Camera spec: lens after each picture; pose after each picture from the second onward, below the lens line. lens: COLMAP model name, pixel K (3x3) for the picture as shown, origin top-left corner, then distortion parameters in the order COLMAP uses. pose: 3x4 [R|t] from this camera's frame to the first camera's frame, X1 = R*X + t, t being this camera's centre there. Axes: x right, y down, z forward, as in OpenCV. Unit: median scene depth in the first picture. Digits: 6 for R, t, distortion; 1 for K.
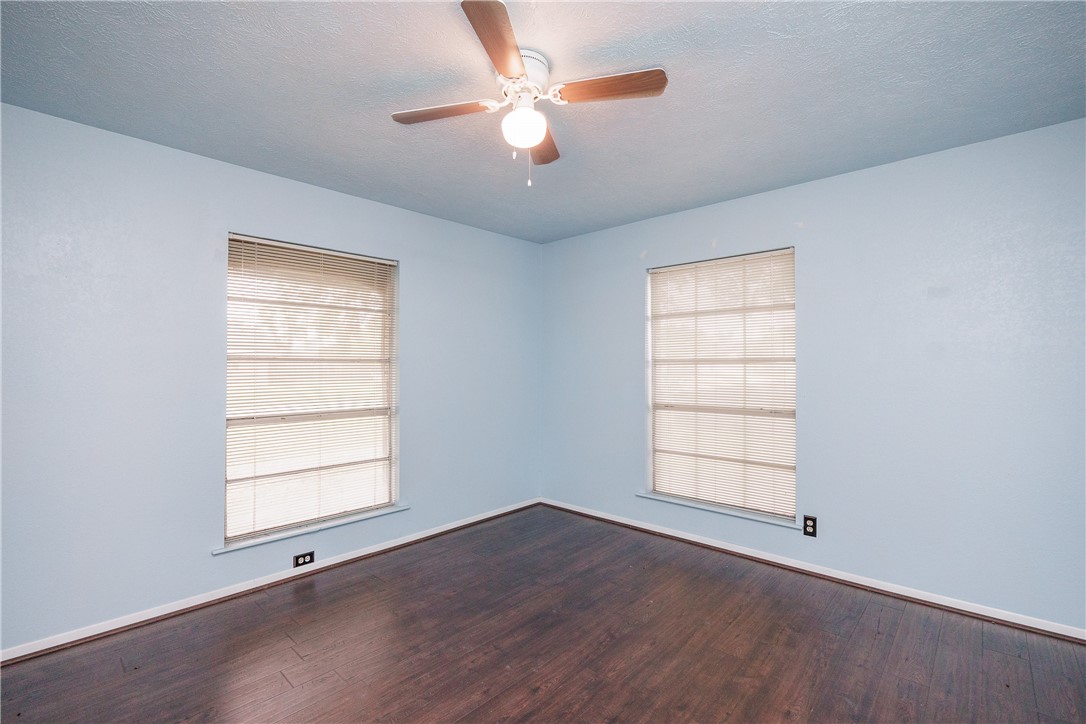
lens RADIAL K [[482.4, 0, 539.7], [0, 482.4, 362.6], [0, 0, 1]] dist [-0.015160, 0.001137]
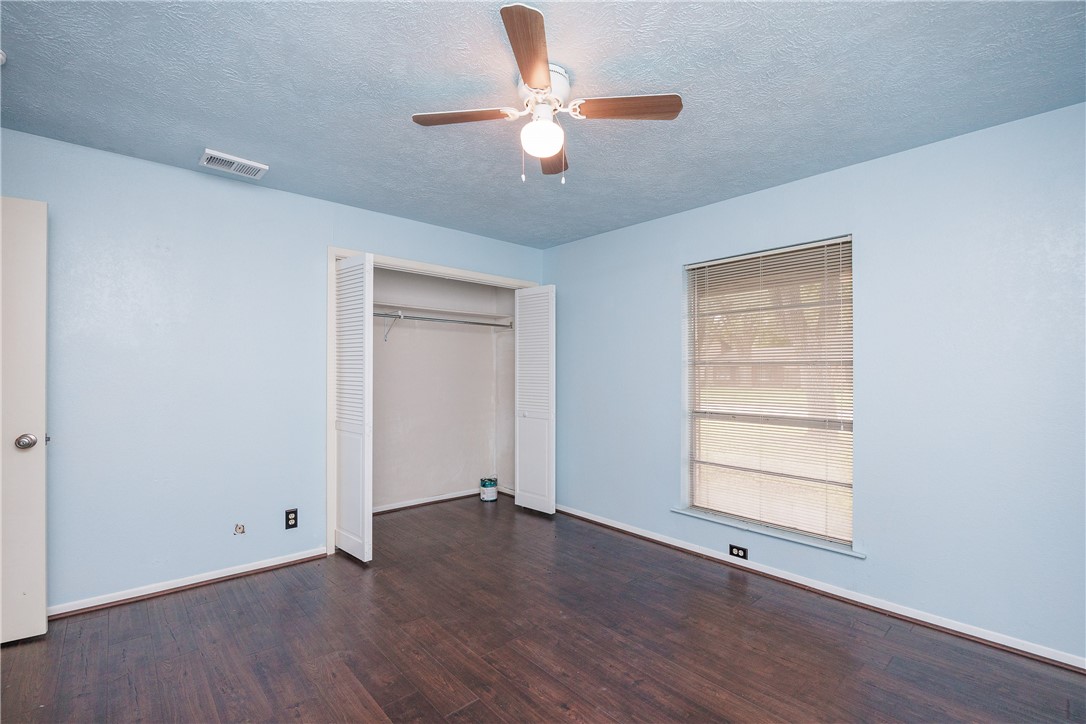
lens RADIAL K [[482.4, 0, 539.9], [0, 482.4, 365.9], [0, 0, 1]] dist [-0.015160, 0.001137]
pose [[-0.082599, -0.006636, -0.996561, 0.616157], [0.004731, 0.999964, -0.007051, 0.004949], [0.996572, -0.005297, -0.082565, 0.665608]]
